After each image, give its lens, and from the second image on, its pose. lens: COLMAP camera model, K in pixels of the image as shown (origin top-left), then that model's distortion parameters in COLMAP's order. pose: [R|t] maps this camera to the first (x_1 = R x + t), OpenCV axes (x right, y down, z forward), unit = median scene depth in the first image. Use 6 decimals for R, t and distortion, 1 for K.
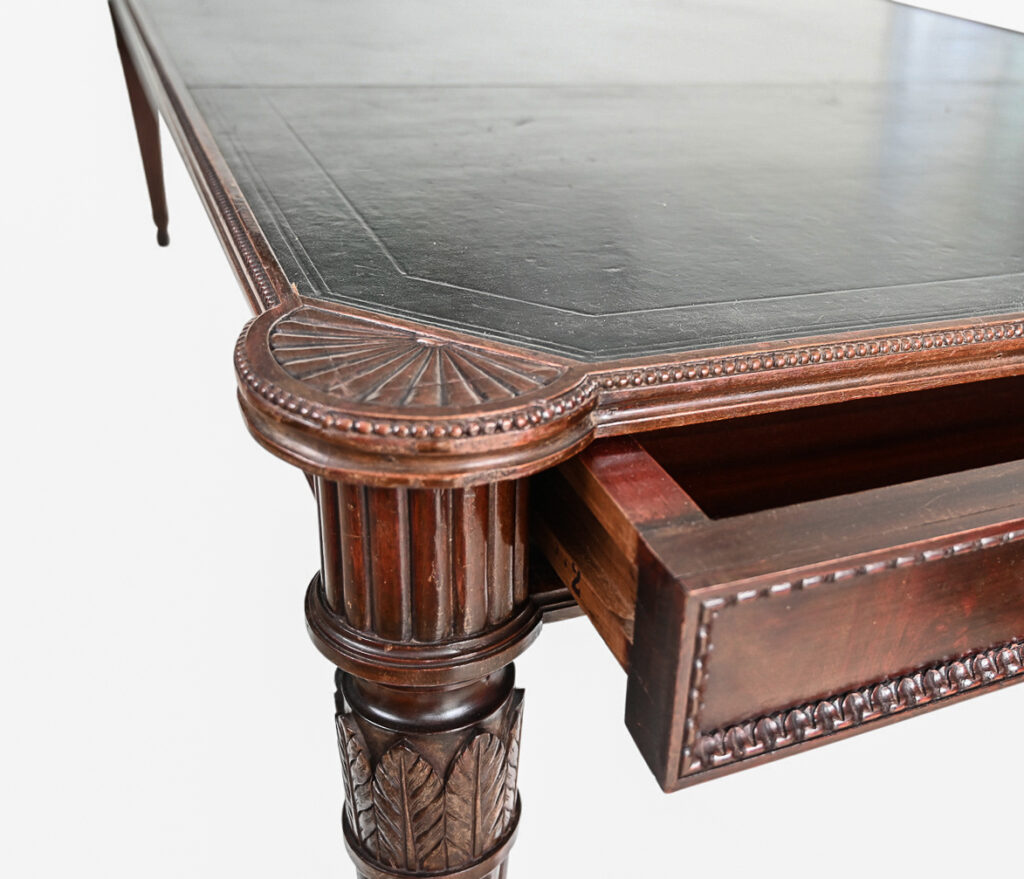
lens RADIAL K [[1123.1, 0, 668.0], [0, 1123.1, 450.9], [0, 0, 1]] dist [-0.018049, 0.001989]
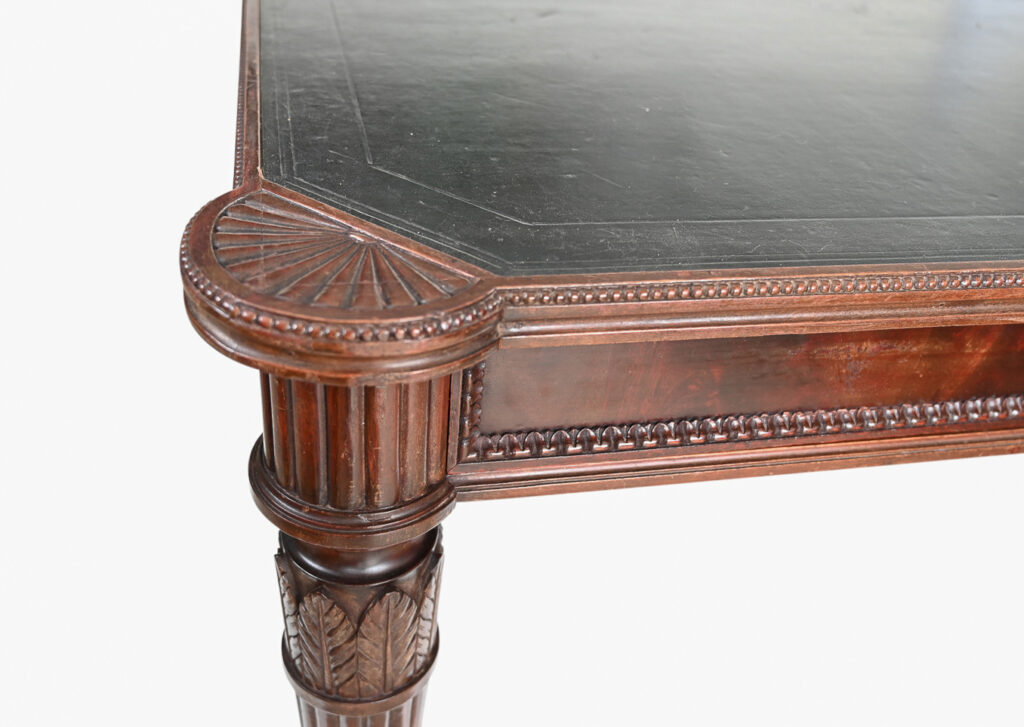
lens RADIAL K [[968.2, 0, 538.9], [0, 968.2, 363.0], [0, 0, 1]] dist [-0.016810, -0.011139]
pose [[0.975324, 0.130688, -0.177943, 0.115956], [-0.116070, 0.989131, 0.090265, -0.073736], [0.187805, -0.067384, 0.979892, 0.114379]]
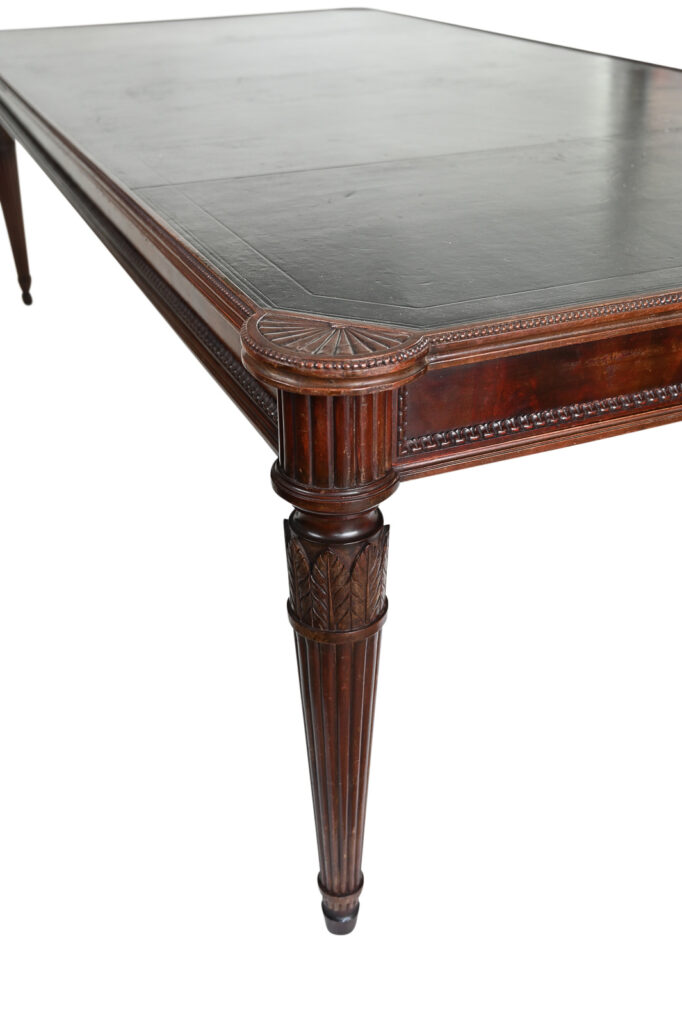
lens RADIAL K [[1066.5, 0, 341.0], [0, 1066.5, 512.0], [0, 0, 1]] dist [0.002771, 0.008382]
pose [[0.994337, -0.055440, -0.090670, -0.053990], [0.058489, 0.997796, 0.031324, 0.144912], [0.088734, -0.036450, 0.995388, -0.735378]]
